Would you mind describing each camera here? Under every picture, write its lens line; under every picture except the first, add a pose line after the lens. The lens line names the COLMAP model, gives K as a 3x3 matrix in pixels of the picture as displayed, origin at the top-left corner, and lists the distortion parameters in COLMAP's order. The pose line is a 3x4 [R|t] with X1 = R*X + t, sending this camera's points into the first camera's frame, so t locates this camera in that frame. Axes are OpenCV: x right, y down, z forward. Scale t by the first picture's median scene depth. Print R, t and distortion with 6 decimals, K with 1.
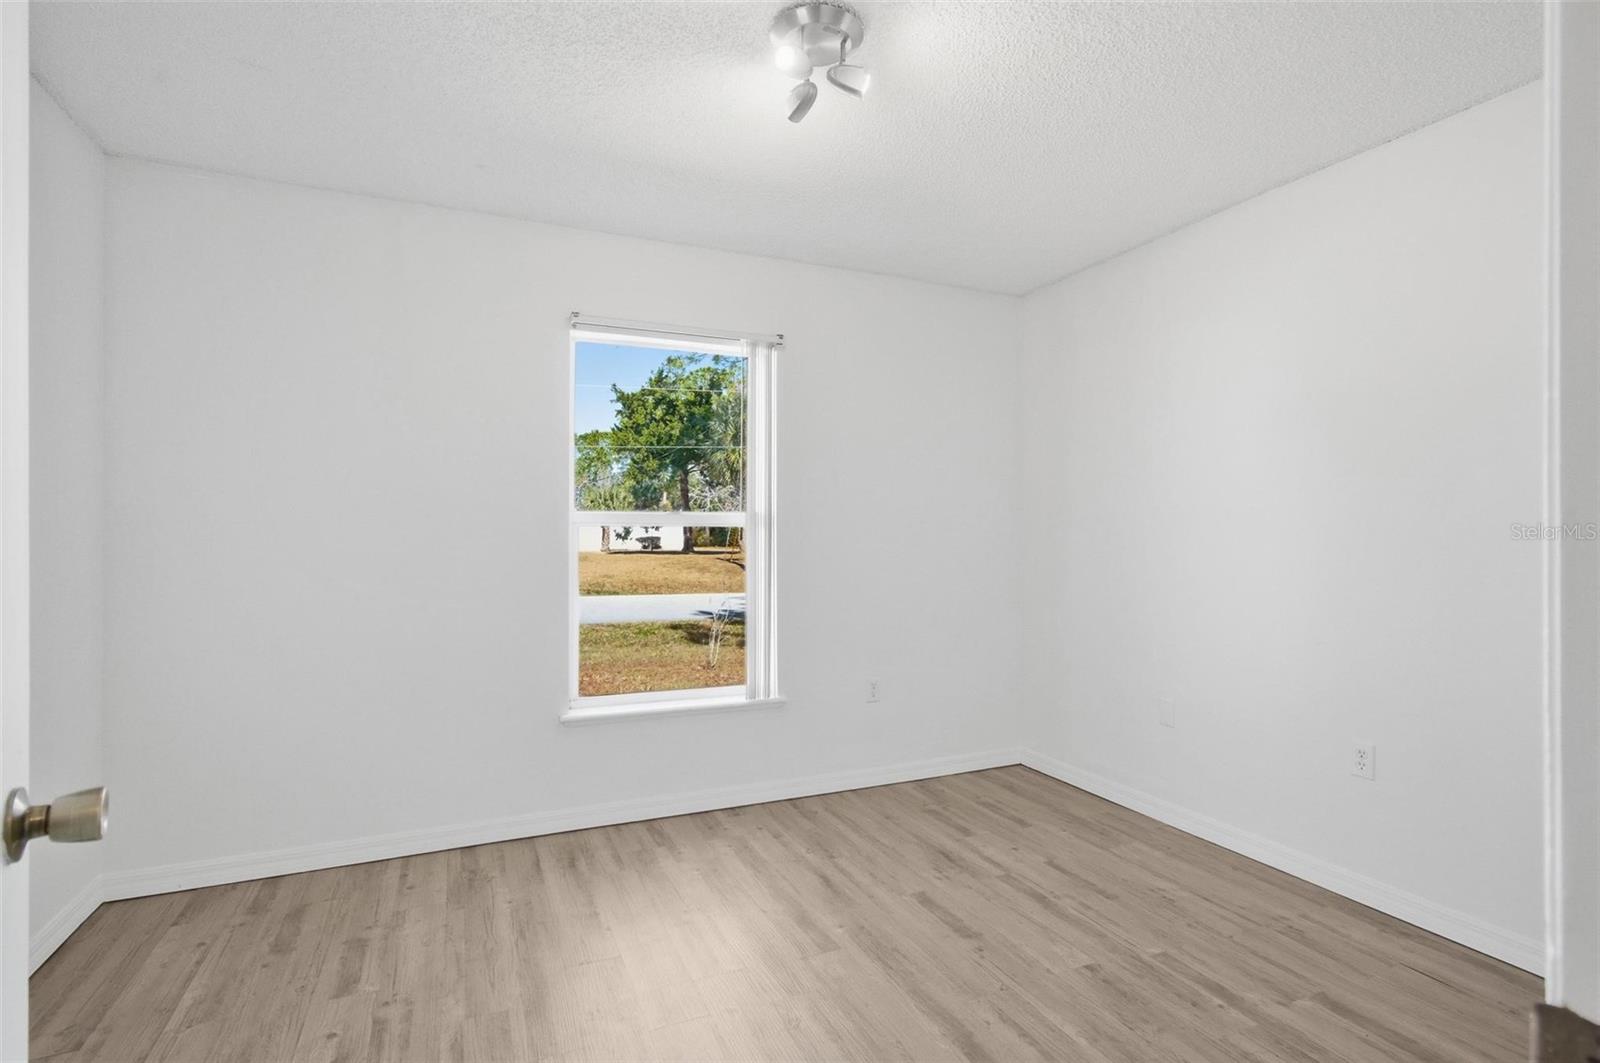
lens RADIAL K [[771.1, 0, 800.0], [0, 771.1, 531.5], [0, 0, 1]] dist [-0.000070, 0.001058]
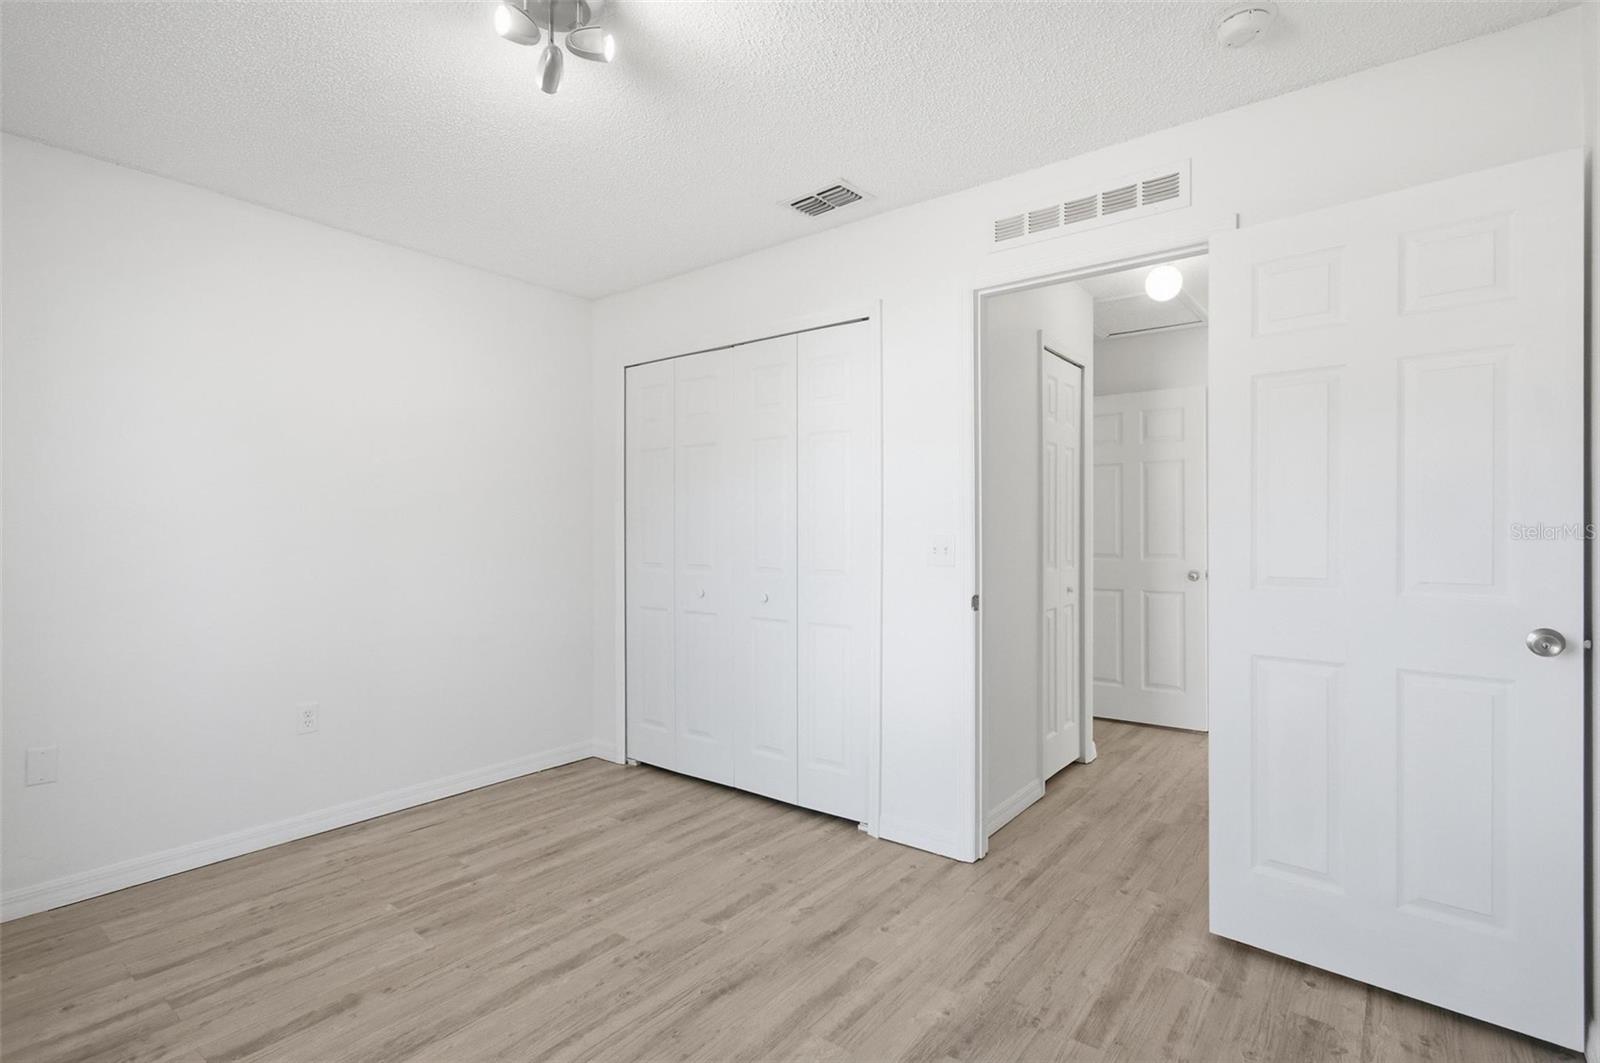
lens RADIAL K [[771.1, 0, 800.0], [0, 771.1, 531.5], [0, 0, 1]] dist [-0.000070, 0.001058]
pose [[-0.473199, -0.002055, 0.880953, -0.746108], [-0.002560, 0.999996, 0.000957, -0.004391], [-0.880952, -0.001802, -0.473203, 0.928549]]
